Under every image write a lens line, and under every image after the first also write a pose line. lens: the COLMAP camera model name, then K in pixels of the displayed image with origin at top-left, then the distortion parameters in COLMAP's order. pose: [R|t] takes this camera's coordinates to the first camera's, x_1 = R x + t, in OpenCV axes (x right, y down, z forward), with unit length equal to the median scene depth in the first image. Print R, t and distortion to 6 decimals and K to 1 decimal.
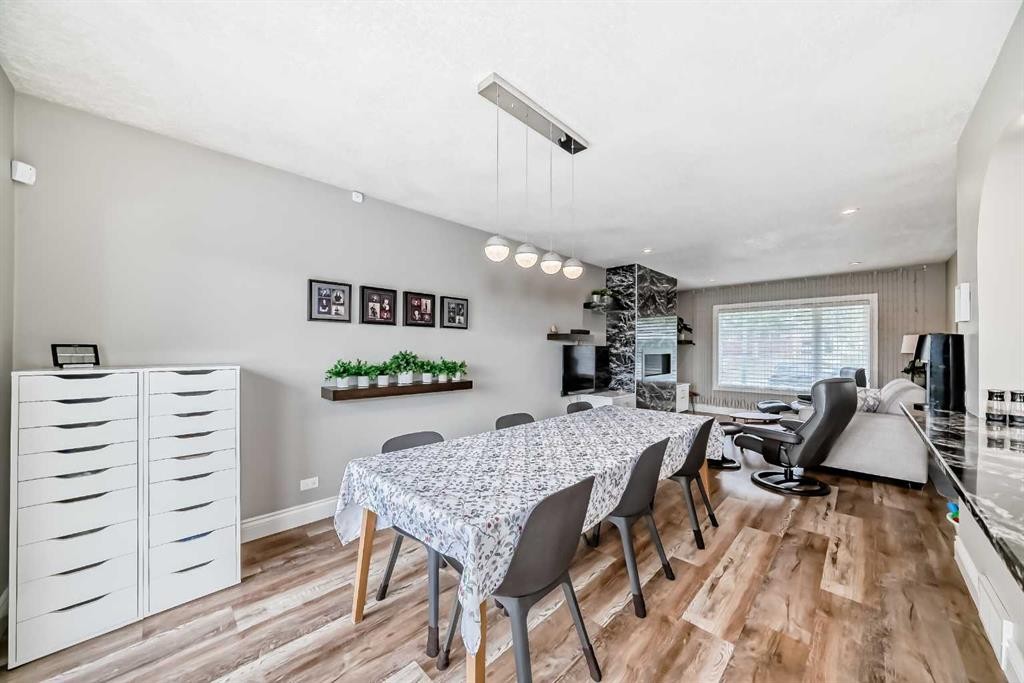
lens RADIAL K [[360.3, 0, 514.1], [0, 360.3, 348.7], [0, 0, 1]] dist [-0.027741, 0.008224]
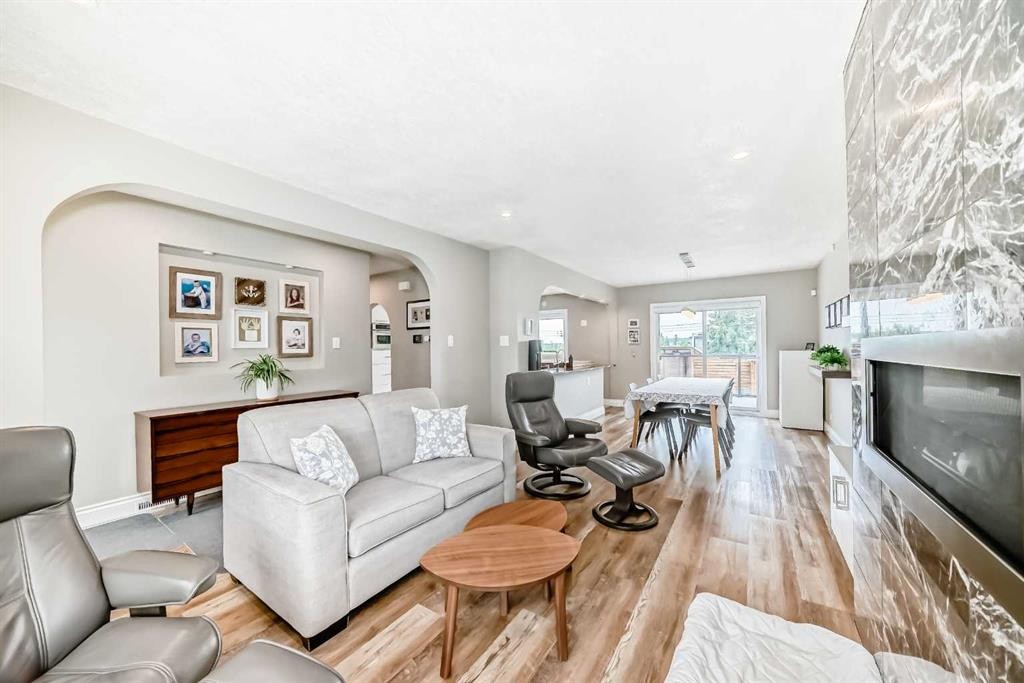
lens RADIAL K [[360.3, 0, 514.1], [0, 360.3, 348.7], [0, 0, 1]] dist [-0.027741, 0.008224]
pose [[-0.982343, 0.009400, -0.186853, 1.119144], [0.009617, 0.999954, -0.000256, 0.009424], [0.186841, -0.002048, -0.982388, 2.028219]]
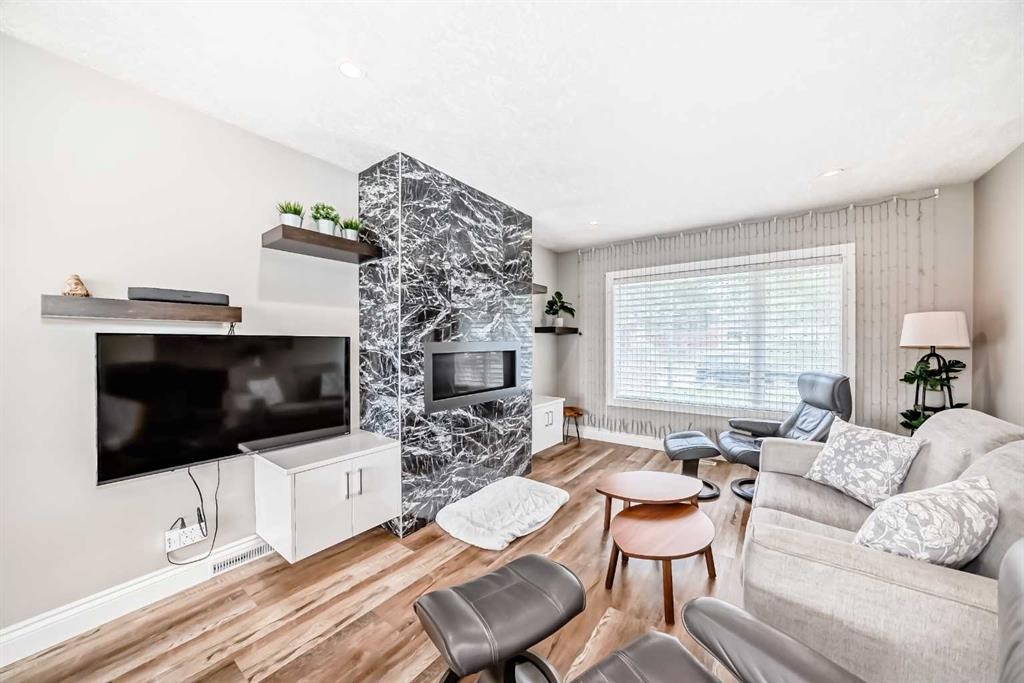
lens RADIAL K [[364.1, 0, 511.2], [0, 364.1, 344.1], [0, 0, 1]] dist [-0.026025, 0.008311]
pose [[0.990000, -0.008805, 0.140795, 0.670065], [0.007818, 0.999941, 0.007560, 0.000855], [-0.140853, -0.006384, 0.990010, 0.861950]]
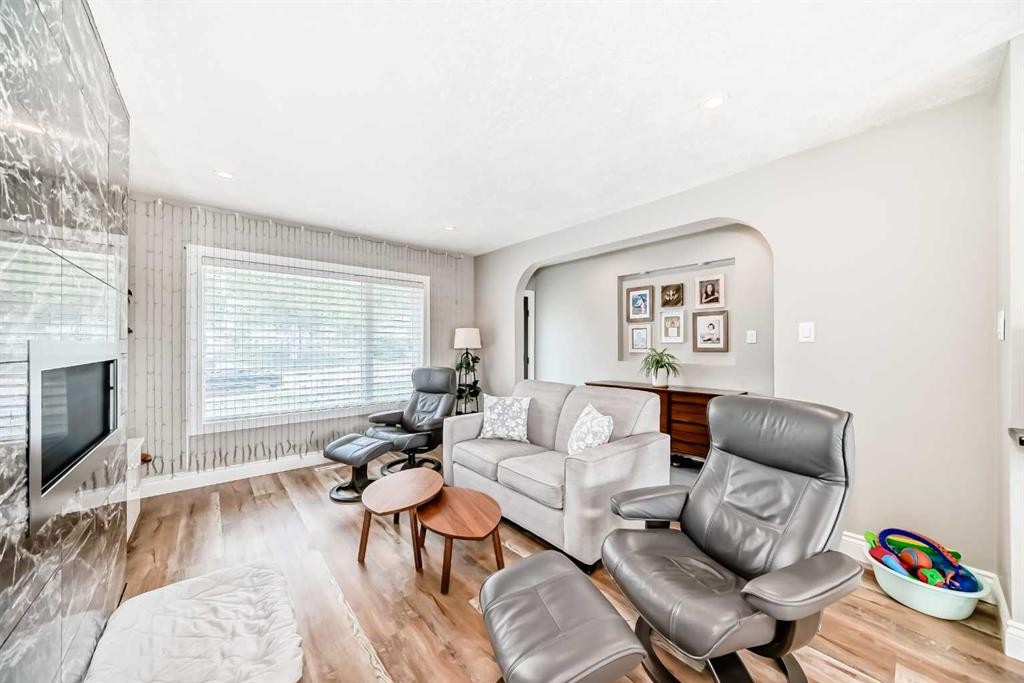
lens RADIAL K [[360.3, 0, 514.1], [0, 360.3, 348.7], [0, 0, 1]] dist [-0.027741, 0.008224]
pose [[0.084050, -0.011548, 0.996395, 0.353126], [-0.000429, 0.999932, 0.011625, 0.005932], [-0.996461, -0.001405, 0.084039, 1.262350]]
